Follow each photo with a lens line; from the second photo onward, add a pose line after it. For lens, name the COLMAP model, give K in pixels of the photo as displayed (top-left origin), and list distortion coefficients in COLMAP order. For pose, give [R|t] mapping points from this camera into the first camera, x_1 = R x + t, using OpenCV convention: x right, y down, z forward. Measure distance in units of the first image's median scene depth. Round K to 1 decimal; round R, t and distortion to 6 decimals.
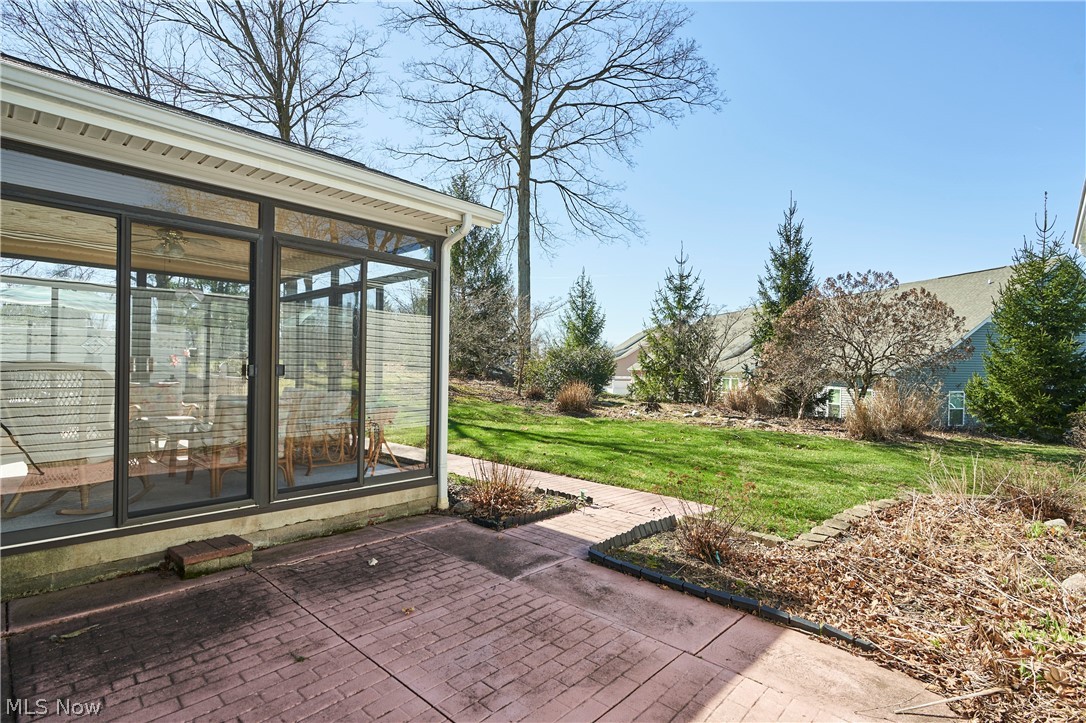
lens RADIAL K [[530.0, 0, 545.0], [0, 530.0, 365.3], [0, 0, 1]] dist [-0.003196, -0.000146]
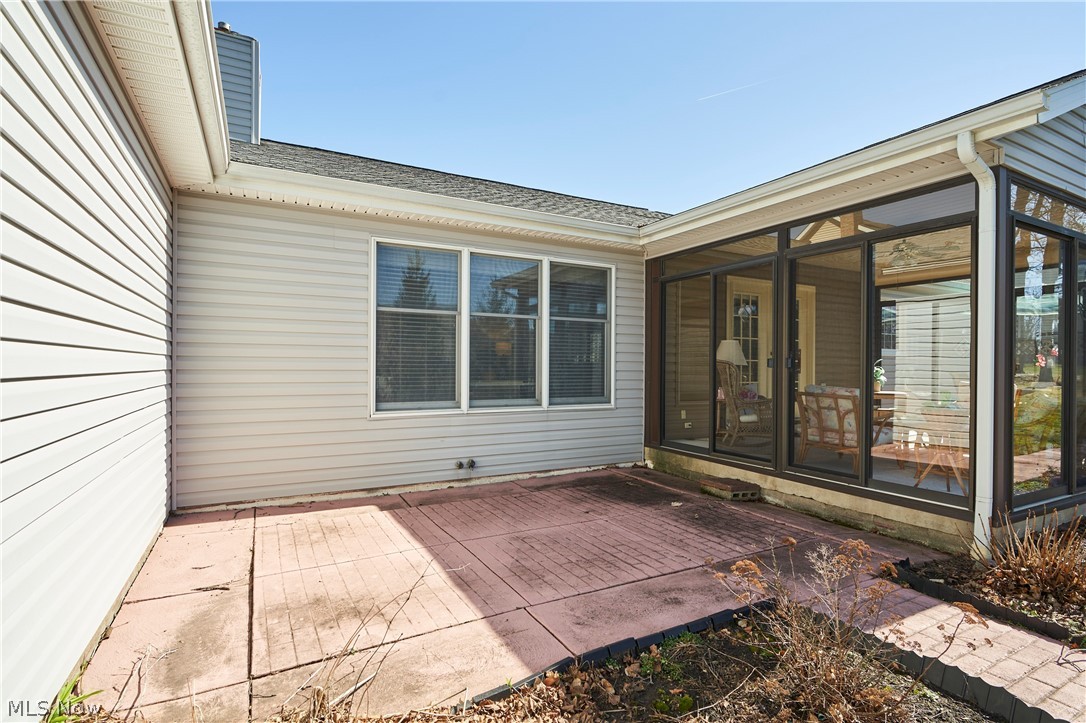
lens RADIAL K [[530.0, 0, 545.8], [0, 530.0, 364.9], [0, 0, 1]] dist [-0.003196, -0.000146]
pose [[-0.316246, -0.019264, -0.948482, 1.024920], [-0.006728, 0.999814, -0.018063, 0.050363], [0.948653, 0.000669, -0.316317, 1.082805]]
